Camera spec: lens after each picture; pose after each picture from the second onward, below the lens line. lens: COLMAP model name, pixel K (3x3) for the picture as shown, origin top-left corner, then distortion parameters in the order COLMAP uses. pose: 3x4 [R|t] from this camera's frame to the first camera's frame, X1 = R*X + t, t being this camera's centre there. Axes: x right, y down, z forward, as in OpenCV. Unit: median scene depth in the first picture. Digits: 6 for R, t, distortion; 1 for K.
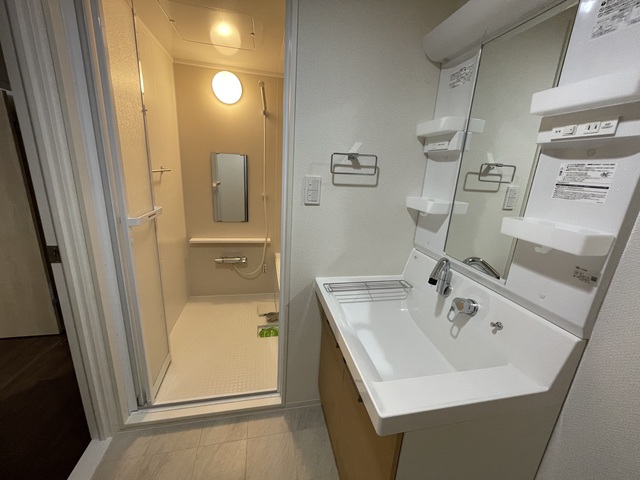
lens RADIAL K [[259.3, 0, 319.6], [0, 259.3, 238.6], [0, 0, 1]] dist [-0.001429, -0.000150]
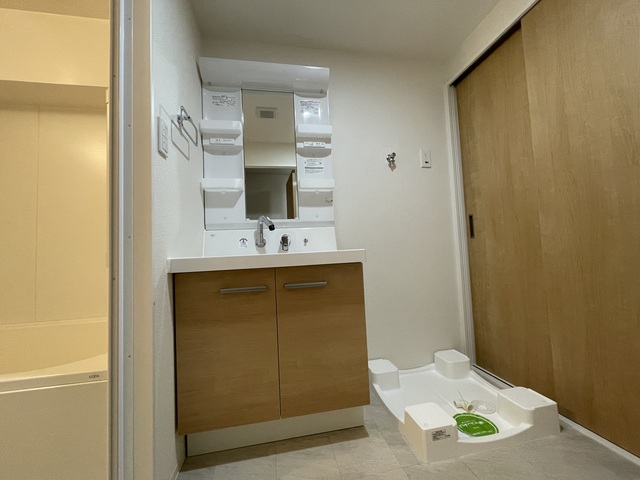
lens RADIAL K [[259.3, 0, 321.8], [0, 259.3, 240.4], [0, 0, 1]] dist [-0.001429, -0.000150]
pose [[0.030125, -0.001706, 0.999545, -0.940146], [0.306221, 0.951930, -0.007604, 0.320680], [-0.951484, 0.306311, 0.029199, 0.700288]]
